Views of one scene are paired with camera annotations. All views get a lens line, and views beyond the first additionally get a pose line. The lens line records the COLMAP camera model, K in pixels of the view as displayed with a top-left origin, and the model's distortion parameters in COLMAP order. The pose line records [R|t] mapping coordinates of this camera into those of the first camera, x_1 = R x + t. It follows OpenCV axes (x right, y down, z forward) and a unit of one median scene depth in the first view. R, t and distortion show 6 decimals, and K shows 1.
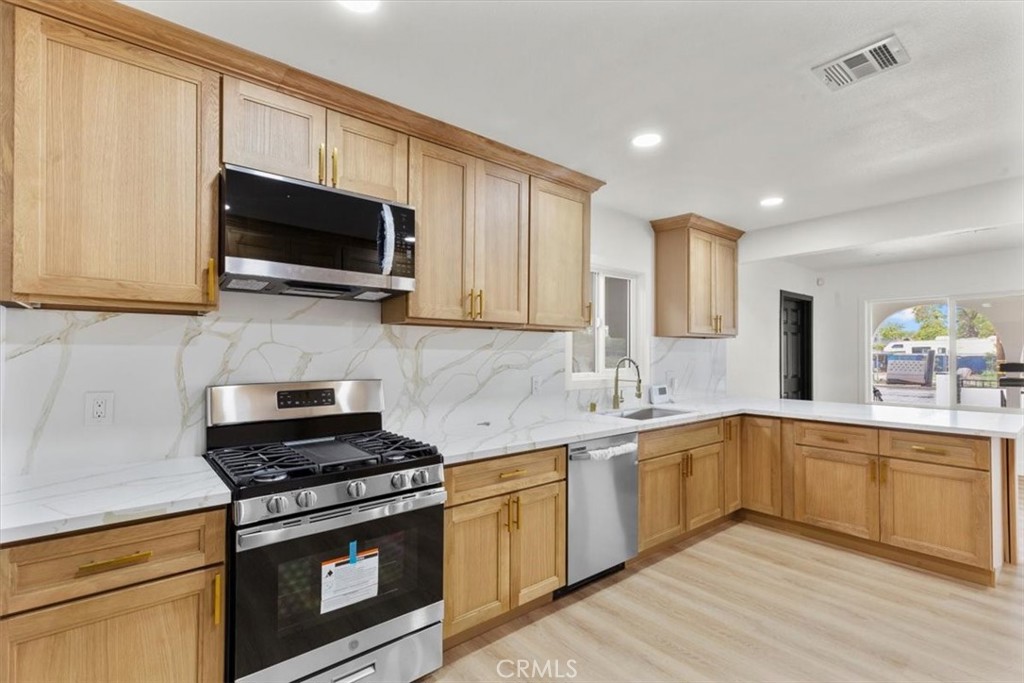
lens RADIAL K [[463.0, 0, 514.2], [0, 463.0, 352.9], [0, 0, 1]] dist [0.000638, 0.000111]
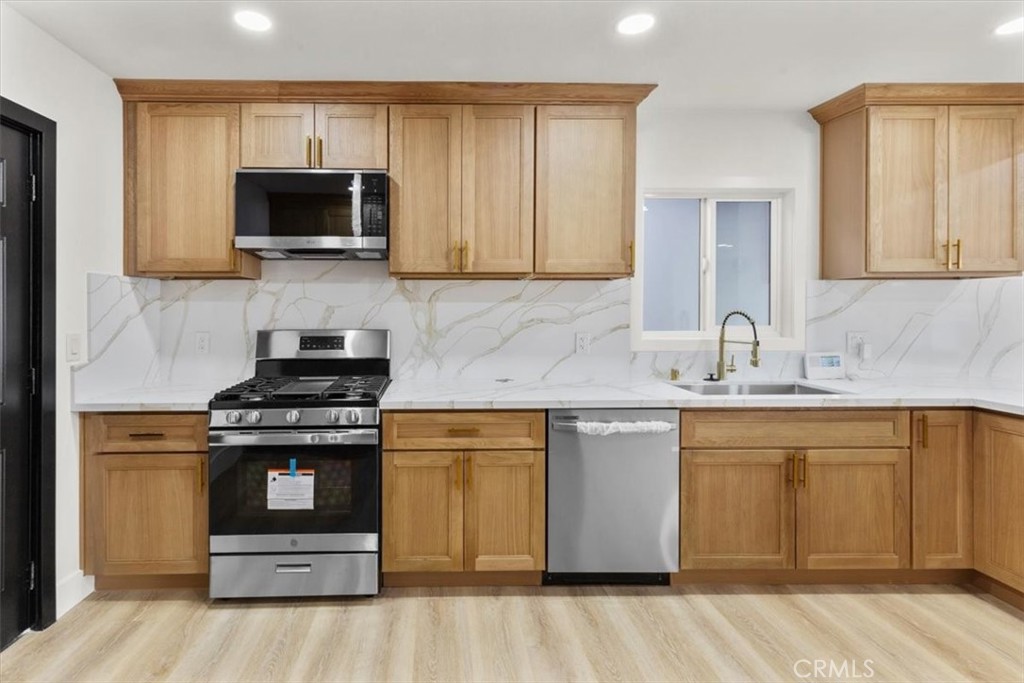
lens RADIAL K [[488.8, 0, 449.3], [0, 488.8, 315.9], [0, 0, 1]] dist [0.002390, 0.000486]
pose [[0.783022, 0.004875, -0.621974, 0.543615], [0.003964, 0.999910, 0.012828, 0.009338], [0.621981, -0.012510, 0.782933, 0.172169]]
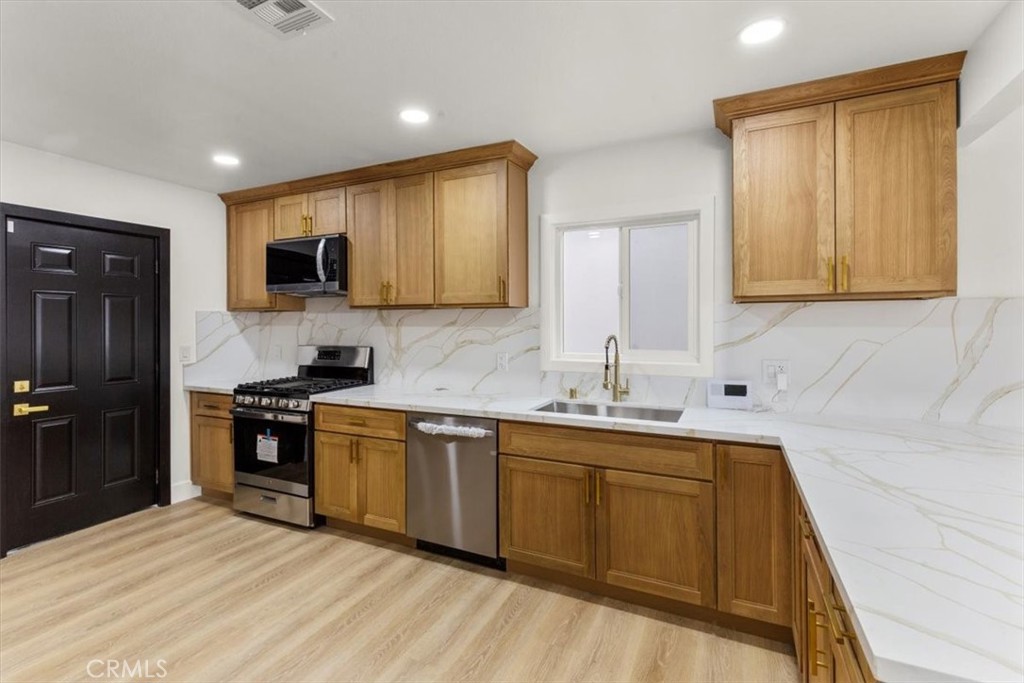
lens RADIAL K [[471.2, 0, 497.9], [0, 471.2, 329.2], [0, 0, 1]] dist [0.002970, 0.000223]
pose [[0.419790, 0.006708, -0.907596, 1.262352], [0.004740, 0.999943, 0.009583, -0.013133], [0.907609, -0.008325, 0.419734, 0.727592]]
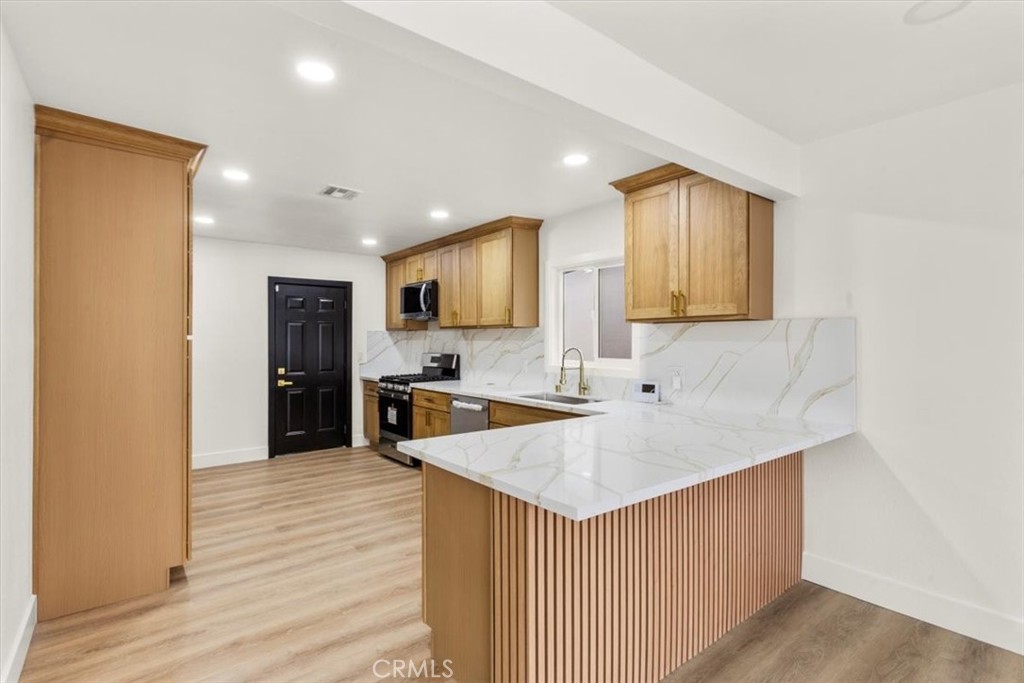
lens RADIAL K [[470.7, 0, 501.7], [0, 470.7, 345.7], [0, 0, 1]] dist [0.001969, 0.000421]
pose [[-0.009777, 0.010166, -0.999901, 1.943639], [0.001439, 0.999947, 0.010152, -0.007203], [0.999951, -0.001339, -0.009791, 1.224295]]
